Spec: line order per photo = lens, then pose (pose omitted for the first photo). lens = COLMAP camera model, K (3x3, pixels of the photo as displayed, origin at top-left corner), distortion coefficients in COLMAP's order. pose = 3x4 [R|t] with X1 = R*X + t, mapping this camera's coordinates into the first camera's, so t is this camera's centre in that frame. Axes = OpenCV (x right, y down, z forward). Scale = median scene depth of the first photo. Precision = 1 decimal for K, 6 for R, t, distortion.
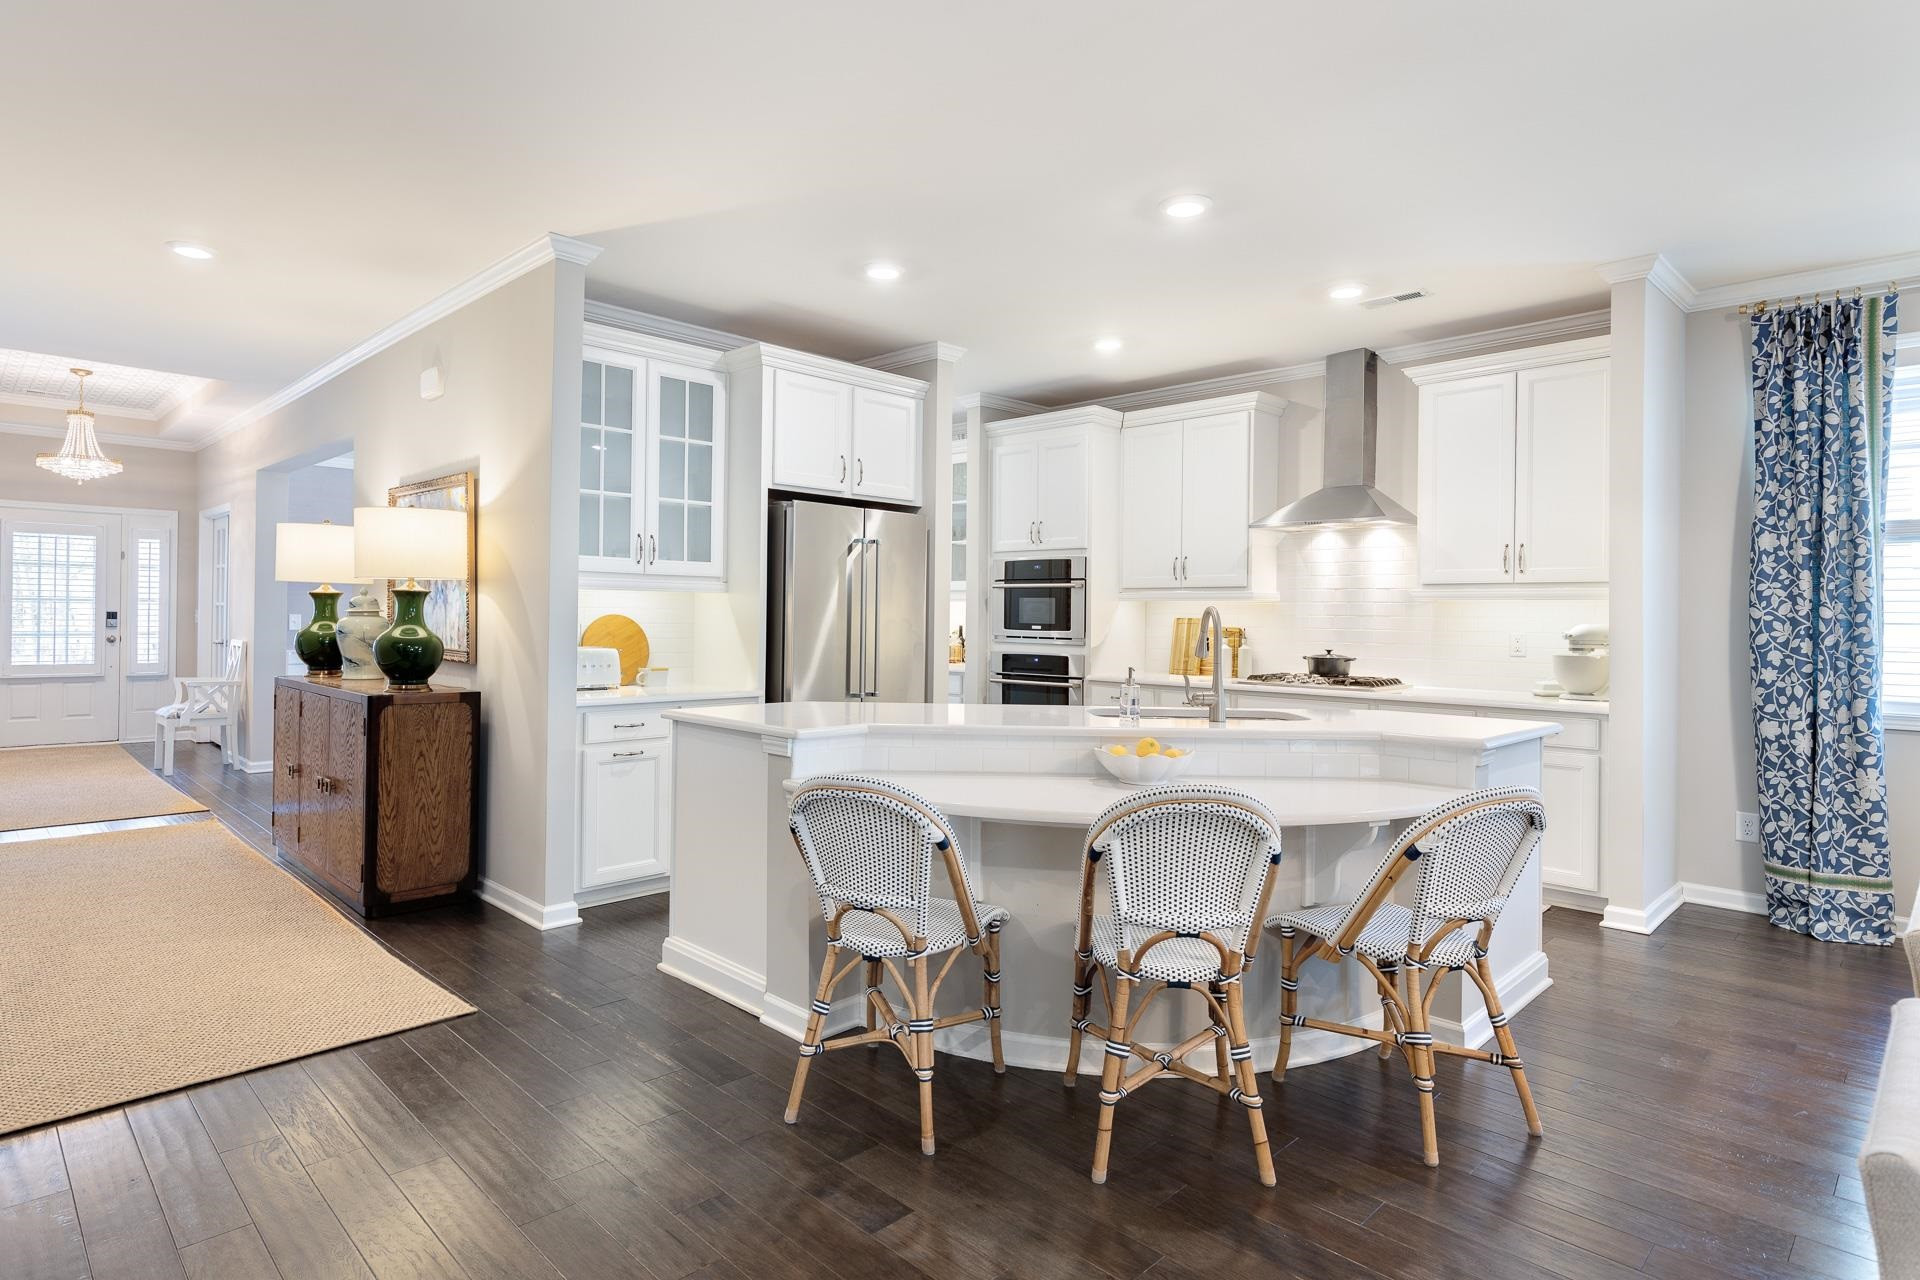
lens RADIAL K [[1023.3, 0, 952.5], [0, 1023.3, 609.9], [0, 0, 1]] dist [0.005891, -0.001017]
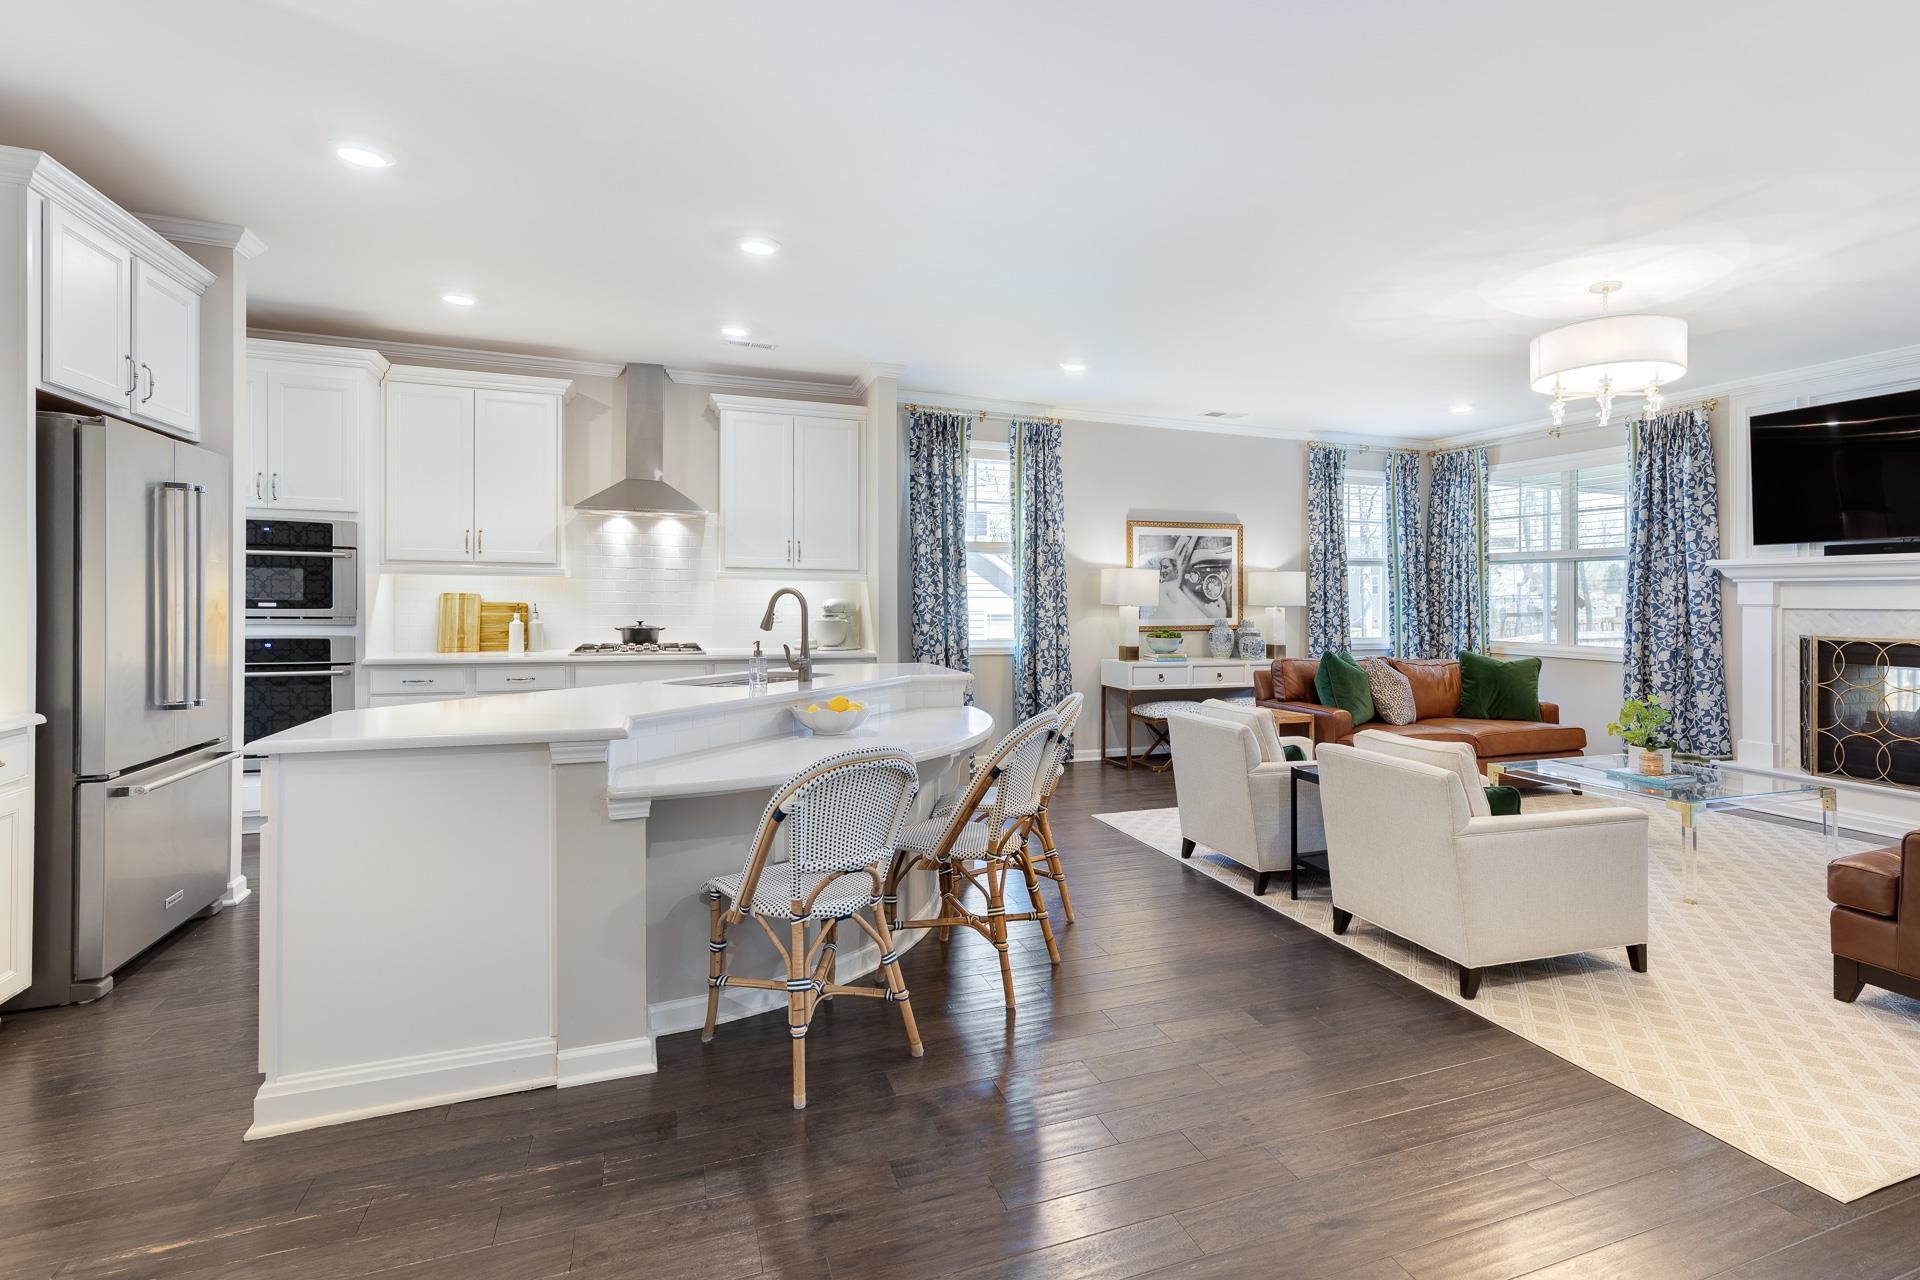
lens RADIAL K [[904.1, 0, 1024.3], [0, 904.1, 583.4], [0, 0, 1]] dist [0.004863, -0.001358]
pose [[0.397970, 0.008223, 0.917362, -0.505864], [-0.012009, 0.999921, -0.003753, -0.006178], [-0.917320, -0.009522, 0.398037, 0.259315]]
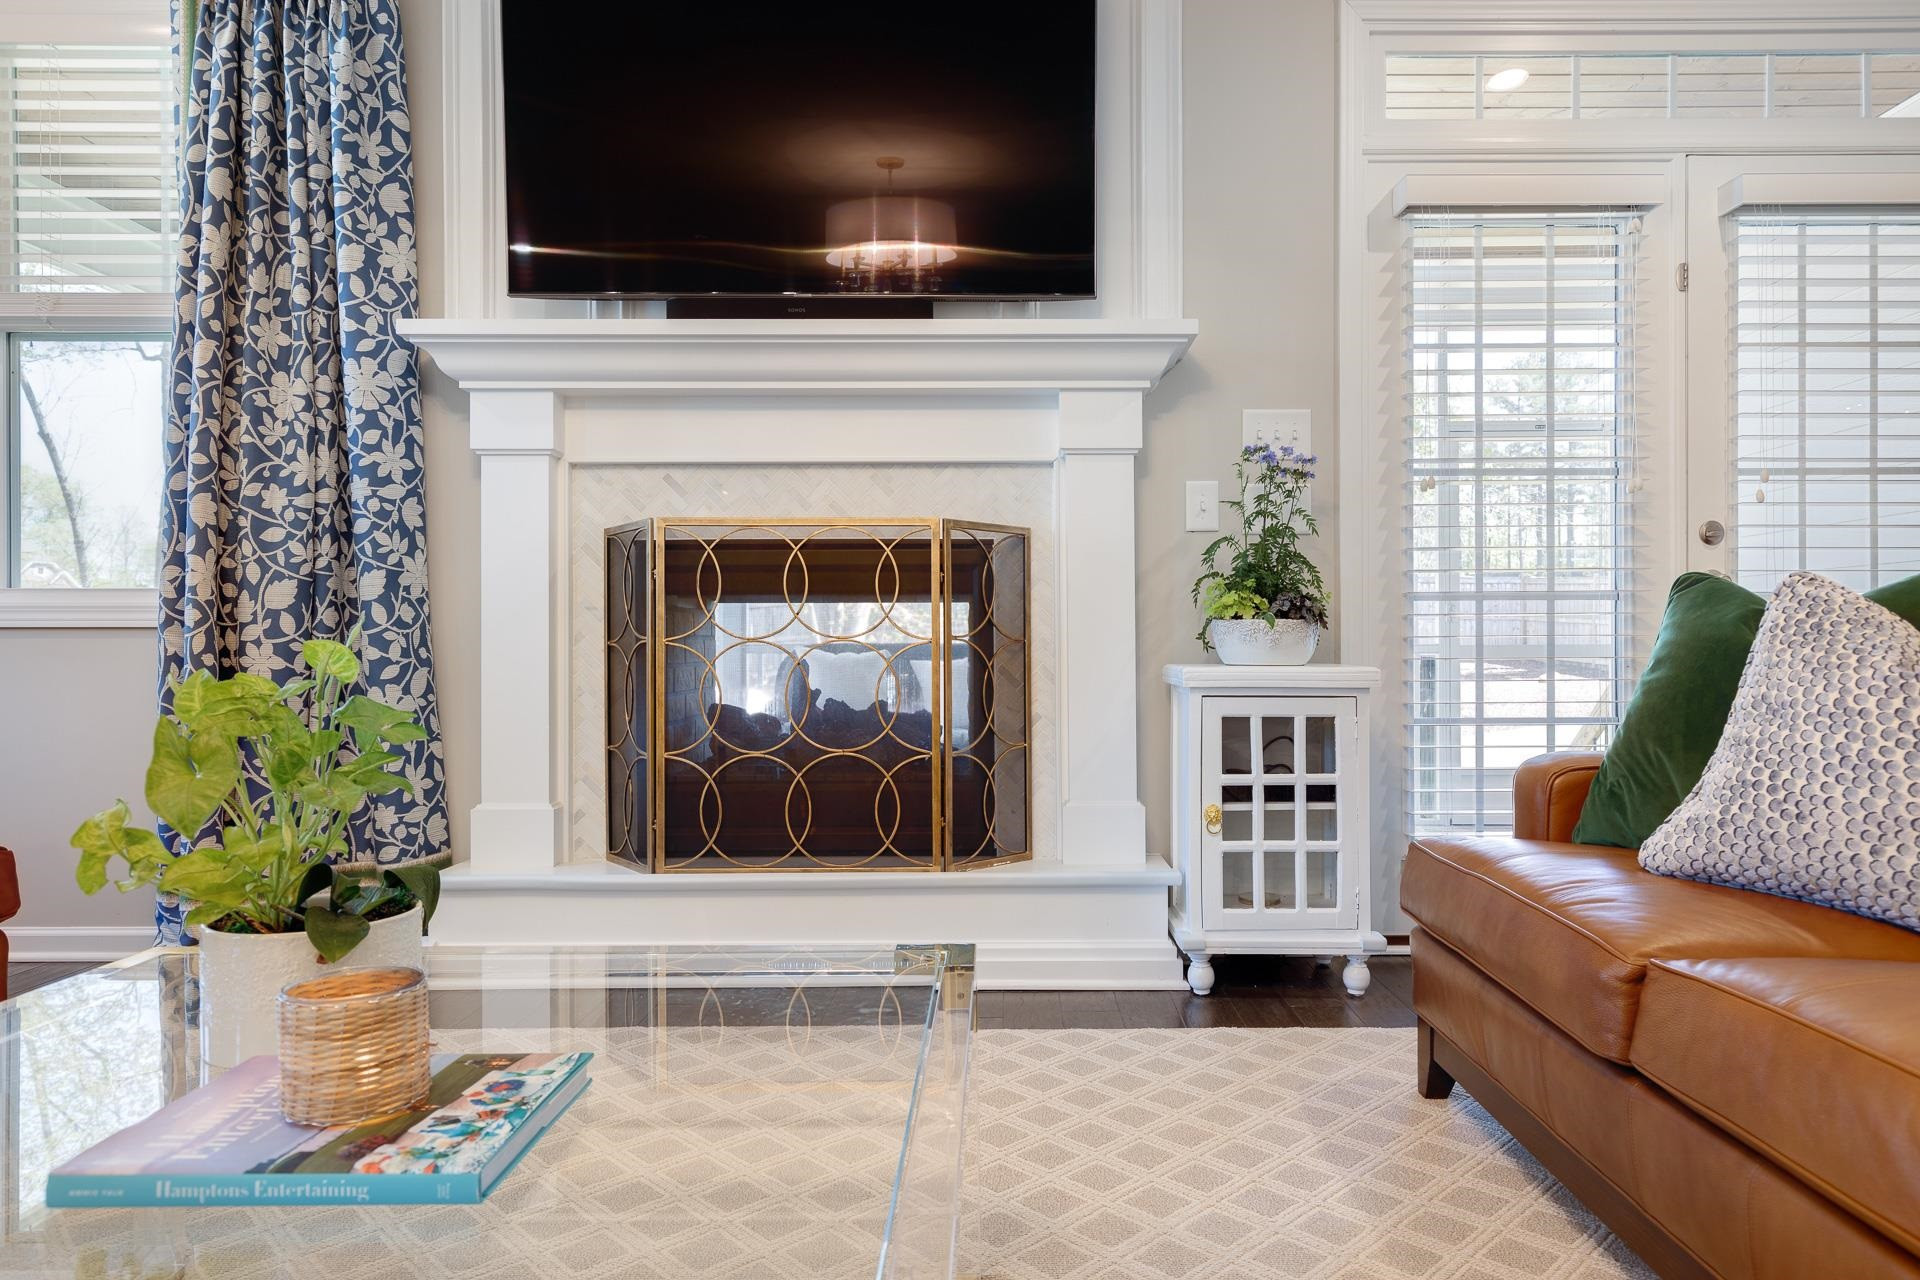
lens RADIAL K [[1212.1, 0, 998.2], [0, 1212.1, 637.0], [0, 0, 1]] dist [0.008034, -0.000425]
pose [[-0.712811, -0.010830, 0.701272, 0.471180], [-0.011861, 0.999924, 0.003386, 0.107172], [-0.701255, -0.005904, -0.712886, 0.097934]]
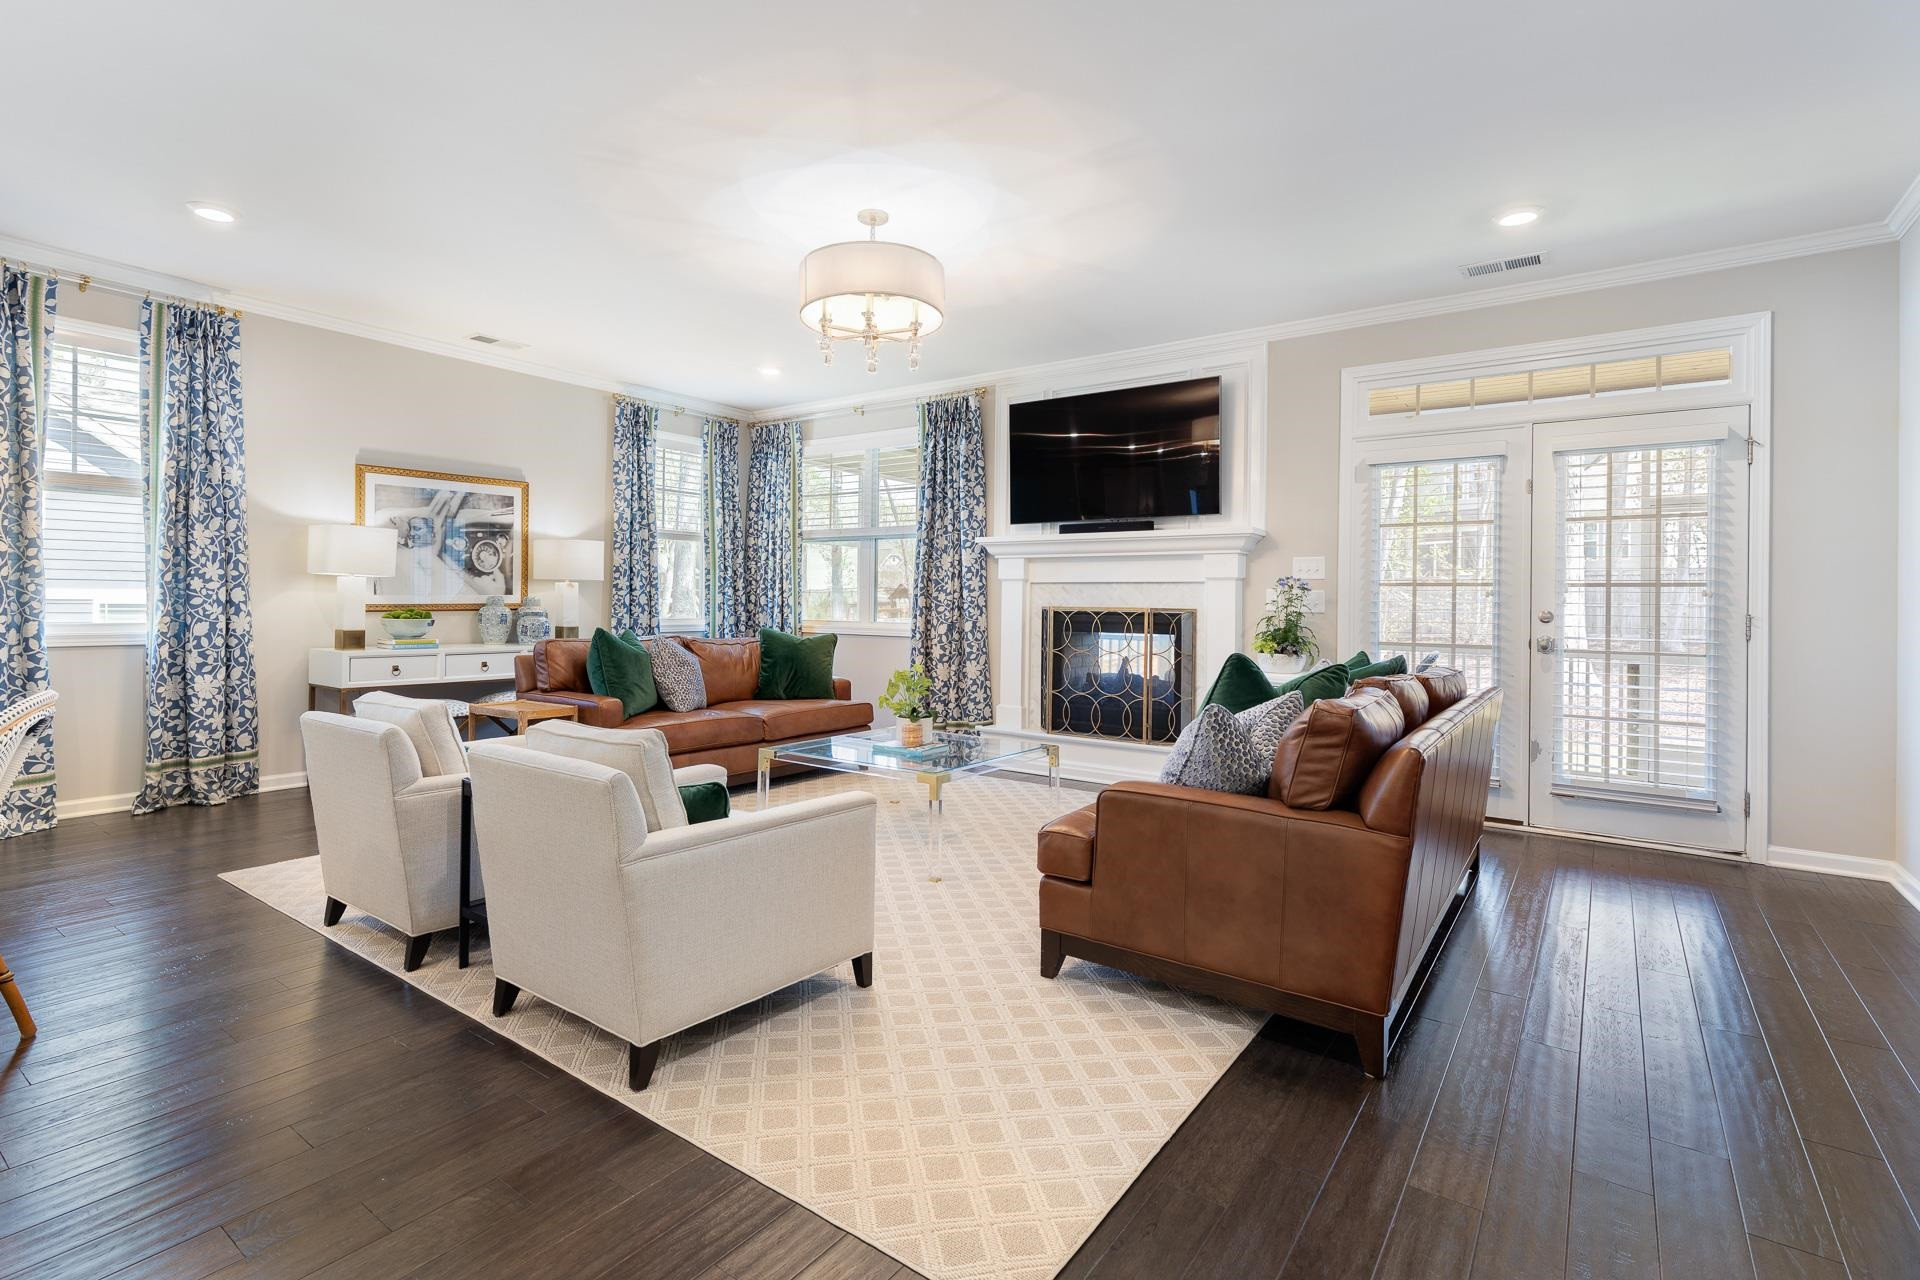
lens RADIAL K [[904.1, 0, 918.2], [0, 904.1, 583.6], [0, 0, 1]] dist [0.004863, -0.001358]
pose [[-0.142061, 0.005289, 0.989844, -0.254352], [-0.021645, 0.999730, -0.008449, 0.029331], [-0.989621, -0.022626, -0.141908, 0.152261]]
